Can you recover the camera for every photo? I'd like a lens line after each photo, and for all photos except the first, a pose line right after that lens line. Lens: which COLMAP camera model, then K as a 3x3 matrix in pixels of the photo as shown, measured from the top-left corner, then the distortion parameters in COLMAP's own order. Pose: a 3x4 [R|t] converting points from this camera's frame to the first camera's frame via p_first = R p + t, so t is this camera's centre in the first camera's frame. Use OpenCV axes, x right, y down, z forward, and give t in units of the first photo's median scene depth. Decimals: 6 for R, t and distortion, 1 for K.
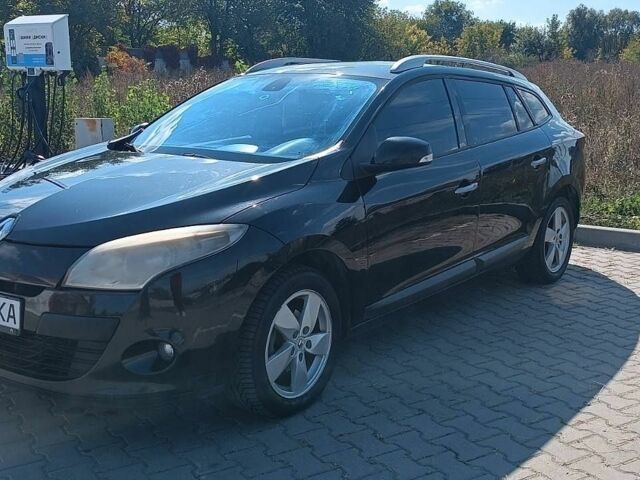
lens RADIAL K [[839.8, 0, 277.1], [0, 839.8, 240.2], [0, 0, 1]] dist [0.016547, 0.039595]
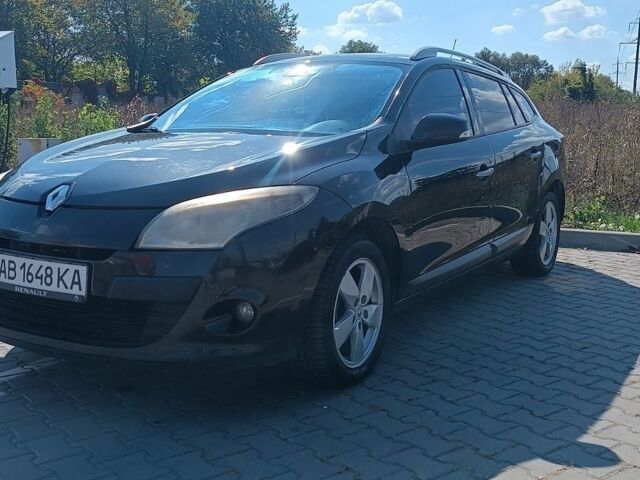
lens RADIAL K [[839.8, 0, 277.1], [0, 839.8, 240.2], [0, 0, 1]] dist [0.016547, 0.039595]
pose [[0.992964, -0.008962, 0.118079, -0.175366], [0.015274, 0.998496, -0.052658, 0.083652], [-0.117429, 0.054091, 0.991607, 0.021295]]
